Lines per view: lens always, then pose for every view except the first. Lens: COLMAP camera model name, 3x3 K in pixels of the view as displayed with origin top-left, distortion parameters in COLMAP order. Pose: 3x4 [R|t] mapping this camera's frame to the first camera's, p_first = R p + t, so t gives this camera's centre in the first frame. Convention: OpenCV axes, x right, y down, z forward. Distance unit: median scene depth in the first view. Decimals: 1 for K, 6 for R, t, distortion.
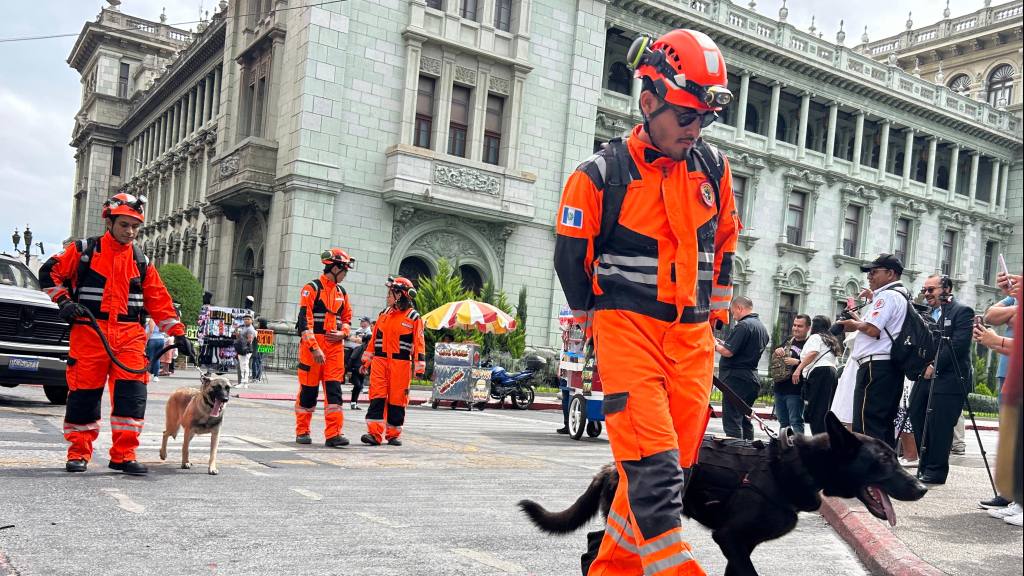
lens RADIAL K [[899.7, 0, 565.1], [0, 899.7, 380.3], [0, 0, 1]] dist [0.029949, -0.042239]
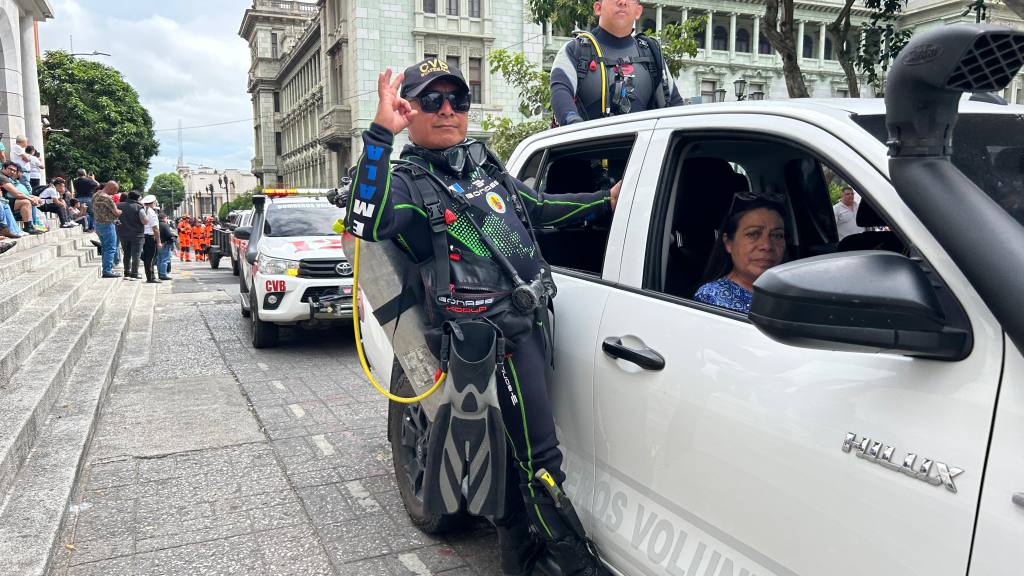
lens RADIAL K [[755.4, 0, 513.1], [0, 755.4, 298.4], [0, 0, 1]] dist [0.021966, -0.024643]
pose [[0.977341, -0.068282, -0.200356, 0.217816], [0.087547, 0.992184, 0.088915, -0.002513], [0.192719, -0.104441, 0.975680, -0.335593]]
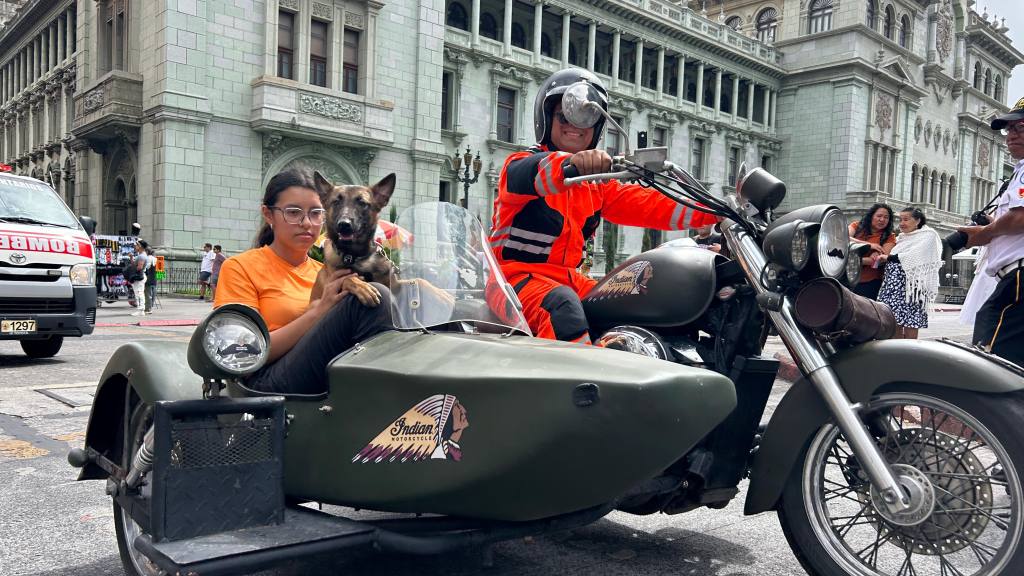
lens RADIAL K [[755.4, 0, 511.1], [0, 755.4, 318.8], [0, 0, 1]] dist [0.021966, -0.024643]
pose [[0.987862, -0.058183, 0.144028, -0.035995], [0.051840, 0.997529, 0.047411, -0.002955], [-0.146431, -0.039370, 0.988437, 0.056031]]
